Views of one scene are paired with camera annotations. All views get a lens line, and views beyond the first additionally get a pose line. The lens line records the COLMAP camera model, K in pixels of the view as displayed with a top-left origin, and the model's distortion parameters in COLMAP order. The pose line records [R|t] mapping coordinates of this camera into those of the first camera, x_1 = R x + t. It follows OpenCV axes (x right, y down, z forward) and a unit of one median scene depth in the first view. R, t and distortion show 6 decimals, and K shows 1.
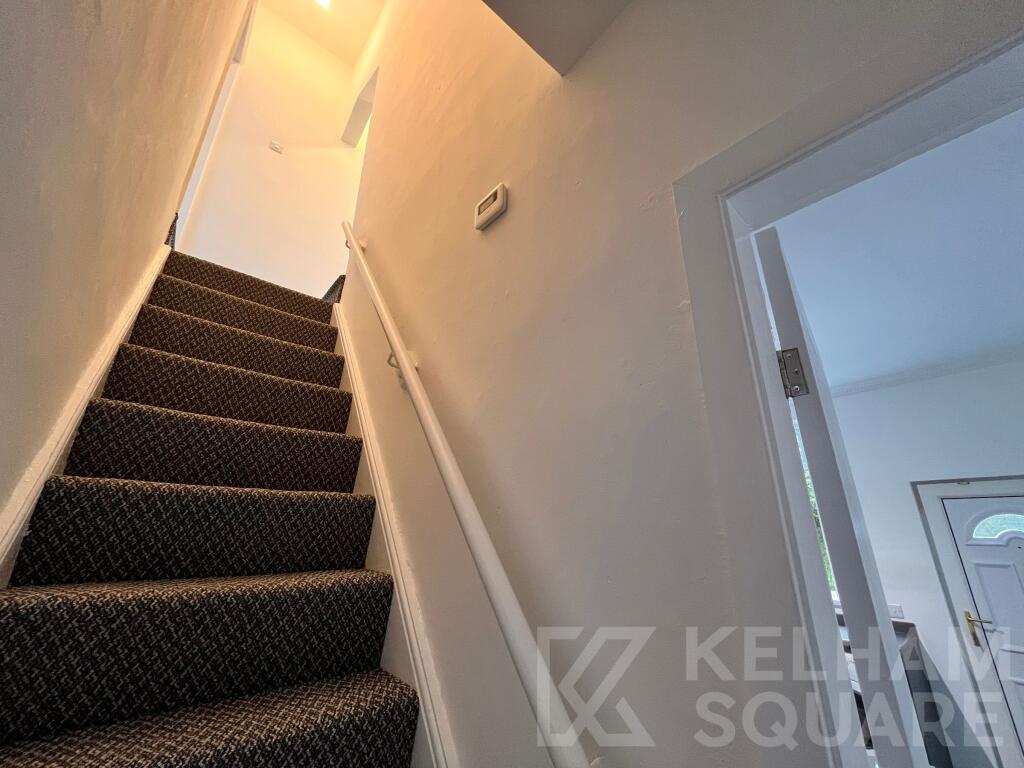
lens RADIAL K [[414.5, 0, 507.9], [0, 414.5, 385.0], [0, 0, 1]] dist [-0.002425, -0.000060]
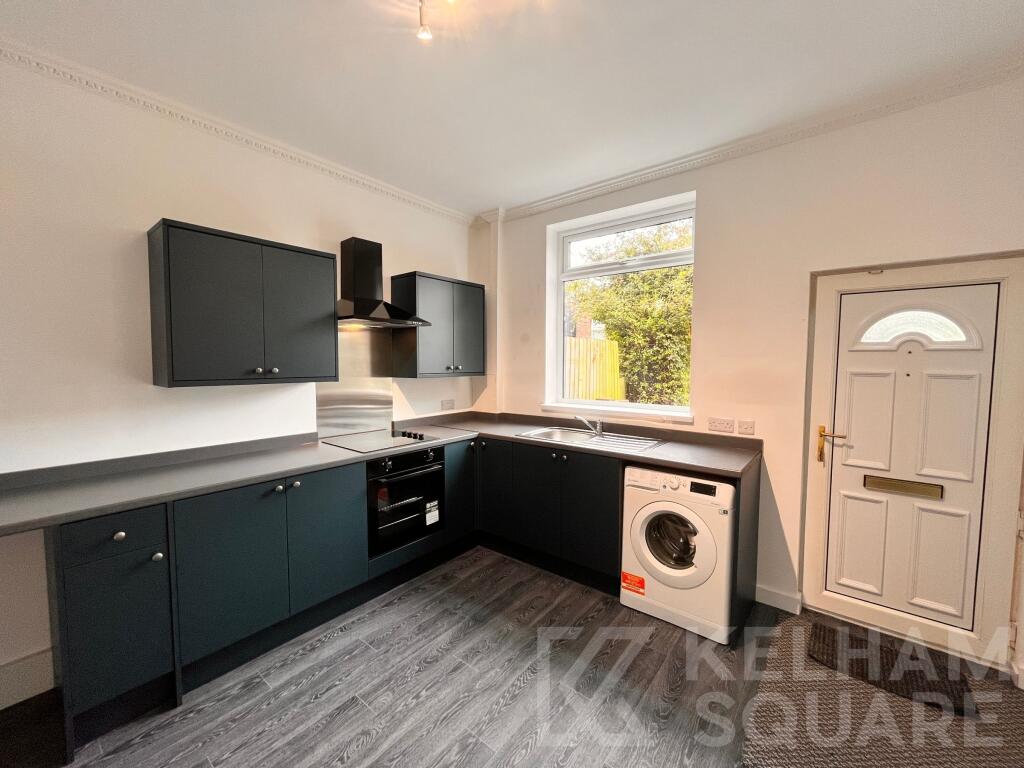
lens RADIAL K [[414.5, 0, 509.6], [0, 414.5, 383.7], [0, 0, 1]] dist [-0.002425, -0.000060]
pose [[0.982851, -0.031608, 0.181670, 0.338365], [-0.043955, 0.916643, 0.397283, 0.164202], [-0.179084, -0.398456, 0.899534, 0.393465]]
